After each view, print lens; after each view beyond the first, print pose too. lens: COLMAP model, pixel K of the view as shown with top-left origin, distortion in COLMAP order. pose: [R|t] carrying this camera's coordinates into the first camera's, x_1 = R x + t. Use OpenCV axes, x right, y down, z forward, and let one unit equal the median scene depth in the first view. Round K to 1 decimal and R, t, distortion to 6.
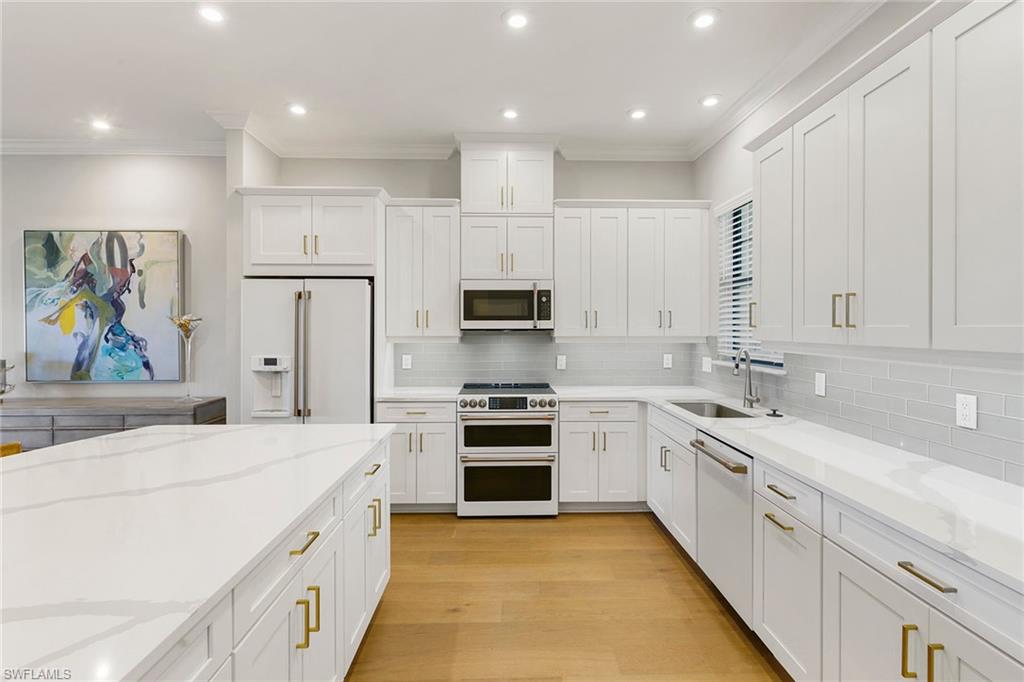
lens RADIAL K [[490.9, 0, 515.0], [0, 490.9, 324.7], [0, 0, 1]] dist [0.001891, 0.000418]
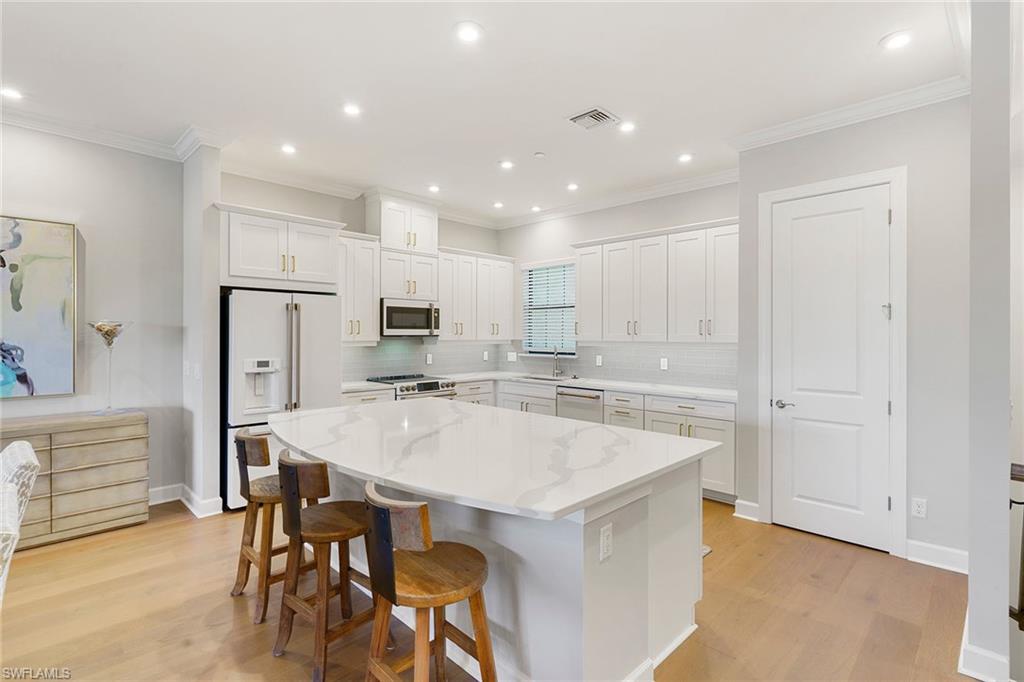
lens RADIAL K [[490.9, 0, 515.0], [0, 490.9, 324.7], [0, 0, 1]] dist [0.001891, 0.000418]
pose [[0.715809, 0.014750, 0.698140, -0.770314], [-0.005500, 0.999865, -0.015486, -0.001154], [-0.698274, 0.007245, 0.715794, -0.195799]]
